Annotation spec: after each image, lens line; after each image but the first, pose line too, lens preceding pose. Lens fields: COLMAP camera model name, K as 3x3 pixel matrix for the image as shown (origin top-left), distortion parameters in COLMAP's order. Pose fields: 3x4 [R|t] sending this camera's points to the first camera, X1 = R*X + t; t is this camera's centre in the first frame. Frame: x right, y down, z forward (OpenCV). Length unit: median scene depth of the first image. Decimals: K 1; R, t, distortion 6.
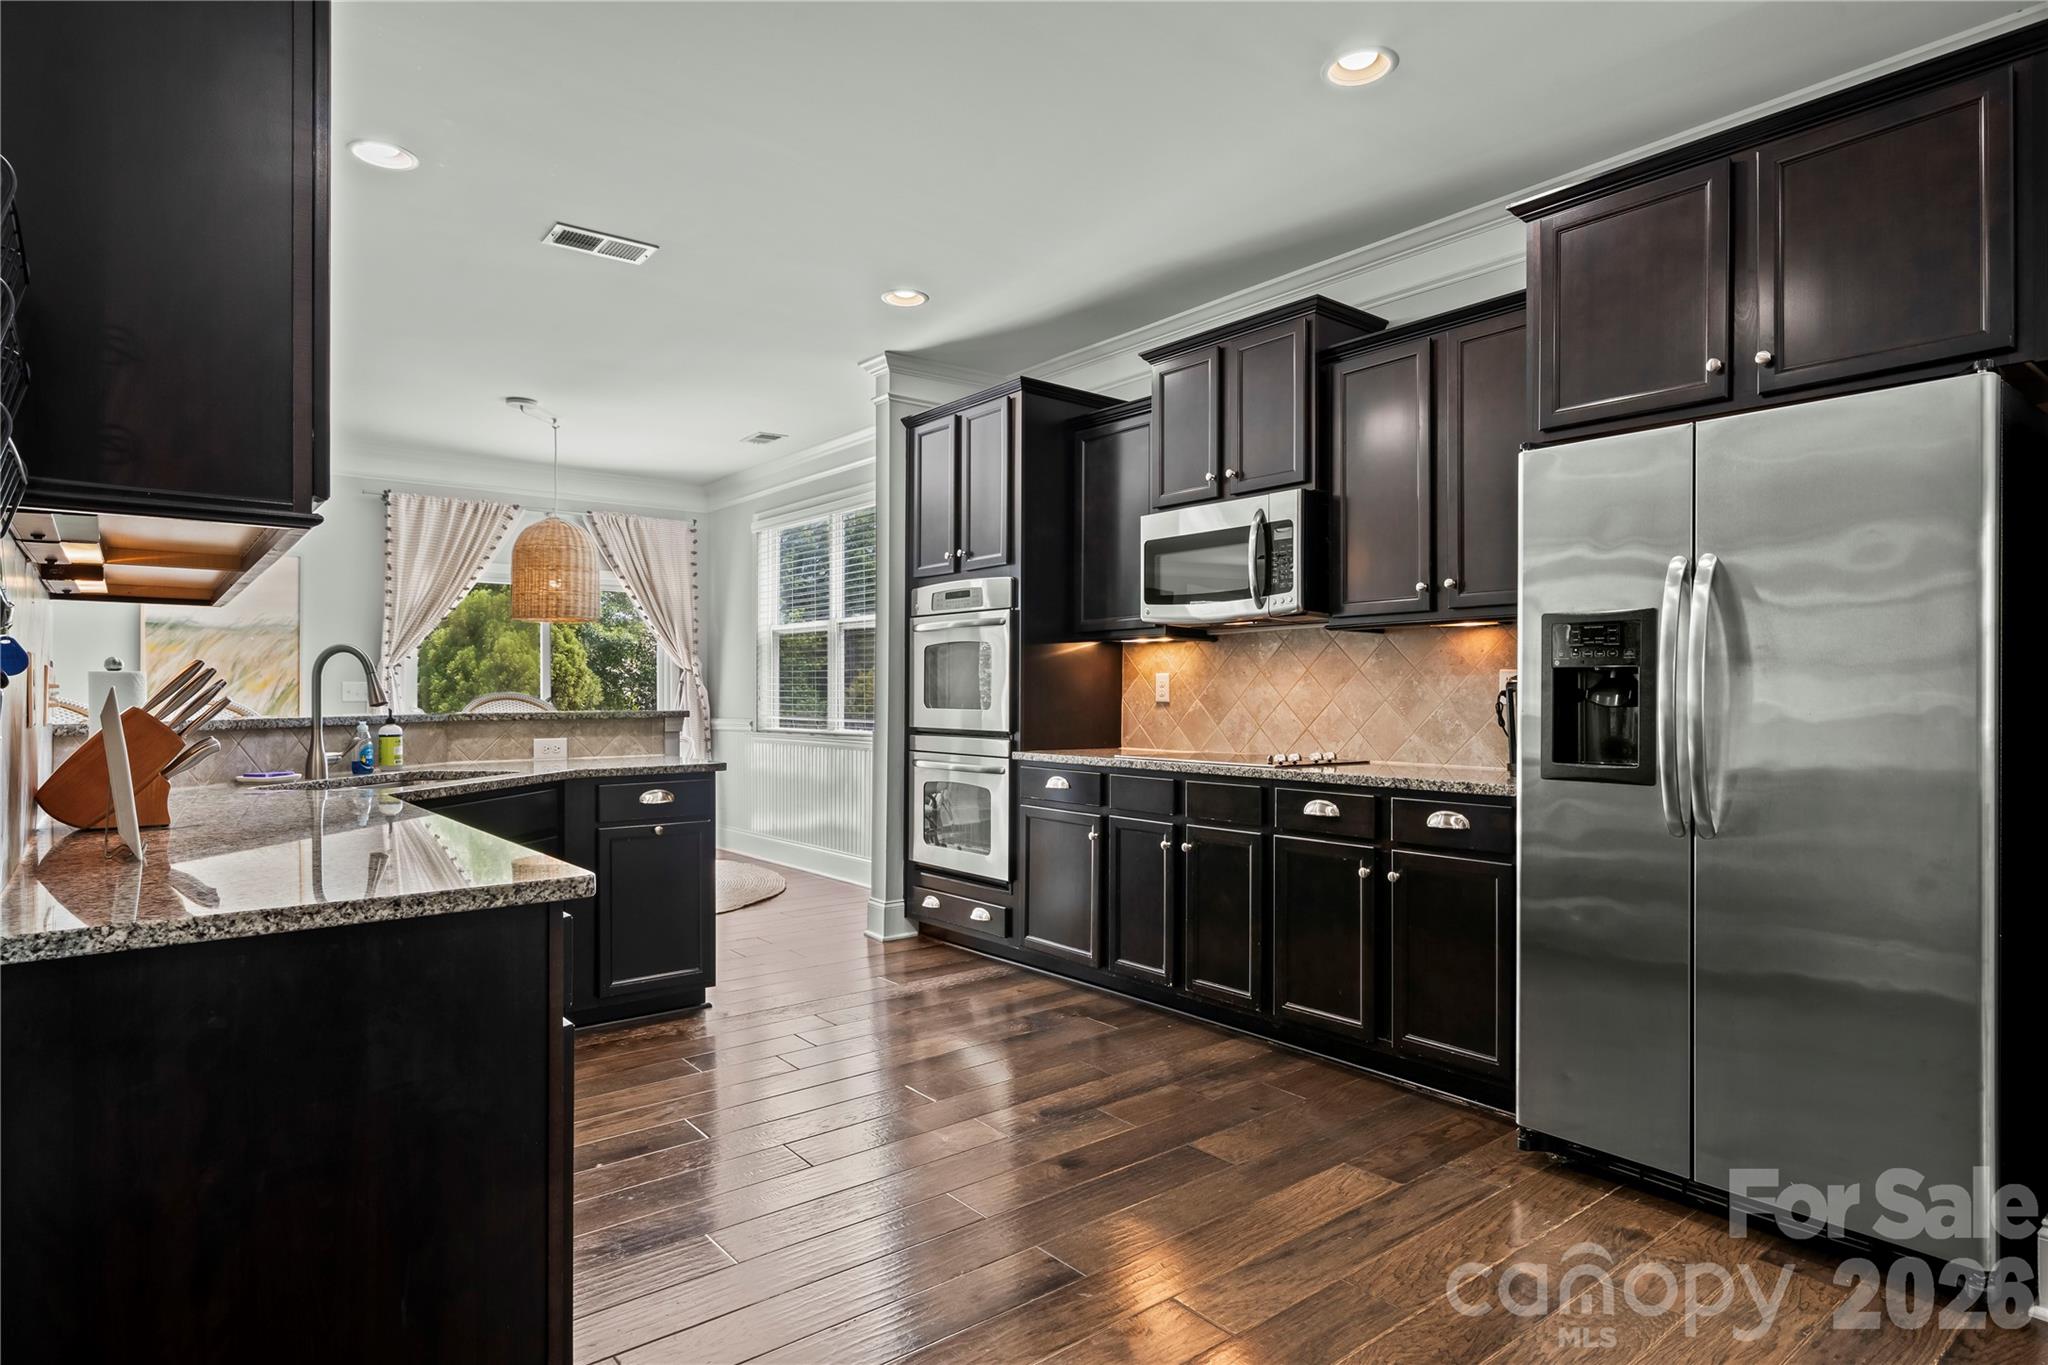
lens RADIAL K [[1122.6, 0, 1024.0], [0, 1122.6, 682.5], [0, 0, 1]] dist [0.000465, -0.000088]
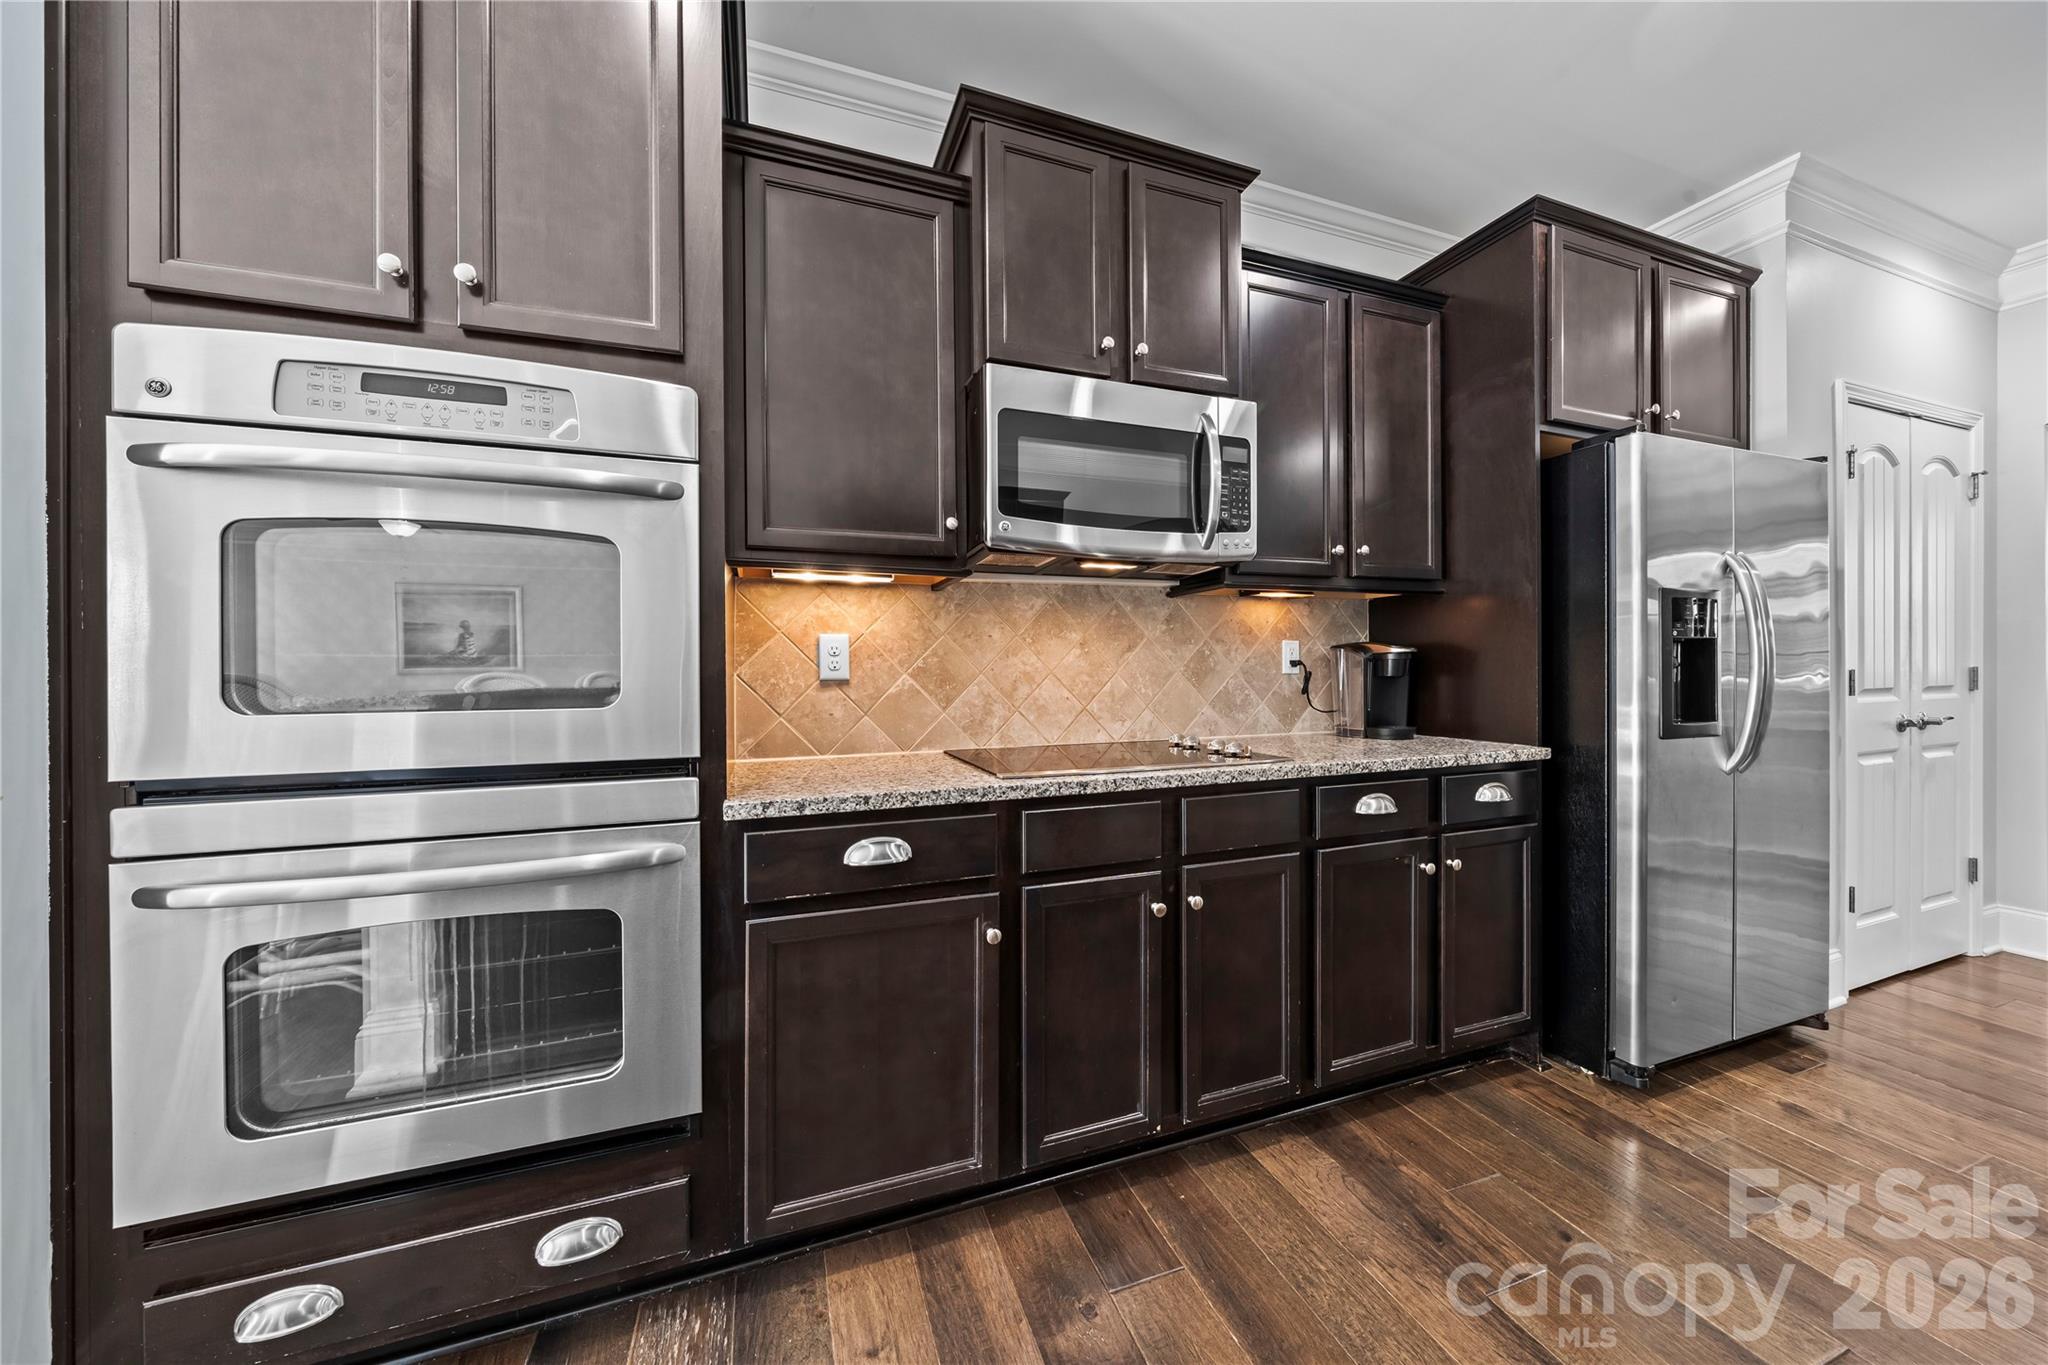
lens RADIAL K [[699.5, 0, 1020.5], [0, 699.5, 668.1], [0, 0, 1]] dist [-0.006523, 0.000061]
pose [[0.324794, -0.006717, 0.945761, -0.244557], [-0.003682, 0.999958, 0.008366, 0.008646], [-0.945778, -0.006200, 0.324756, 0.891047]]
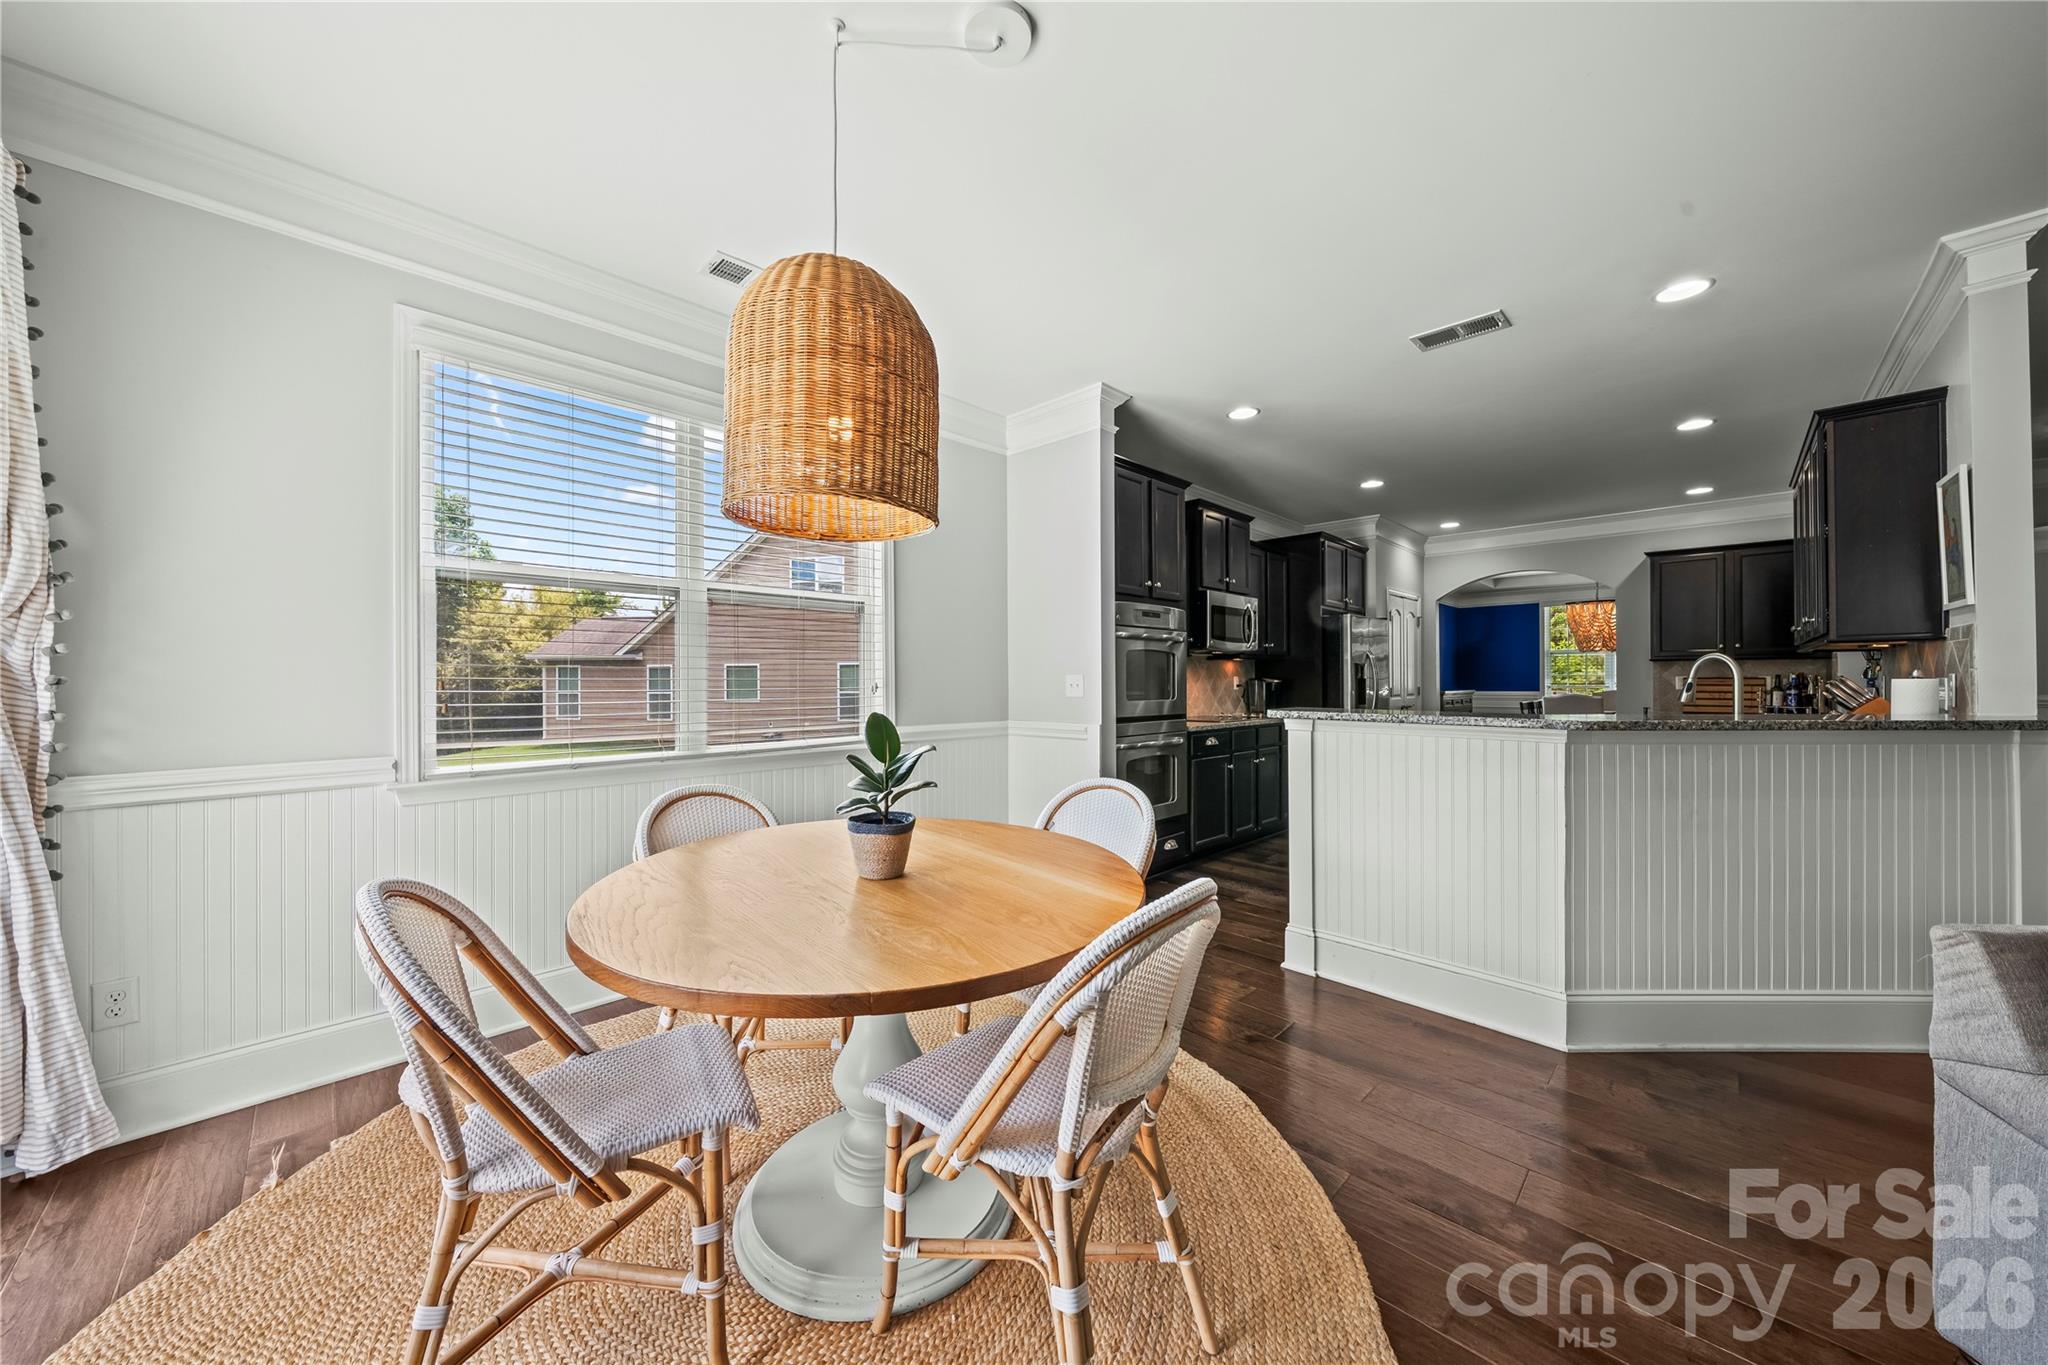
lens RADIAL K [[697.5, 0, 1027.0], [0, 697.5, 678.1], [0, 0, 1]] dist [-0.004413, -0.000015]
pose [[-0.109071, 0.004128, 0.994025, -1.017759], [-0.006595, 0.999966, -0.004877, 0.002447], [-0.994012, -0.007088, -0.109040, 1.458257]]
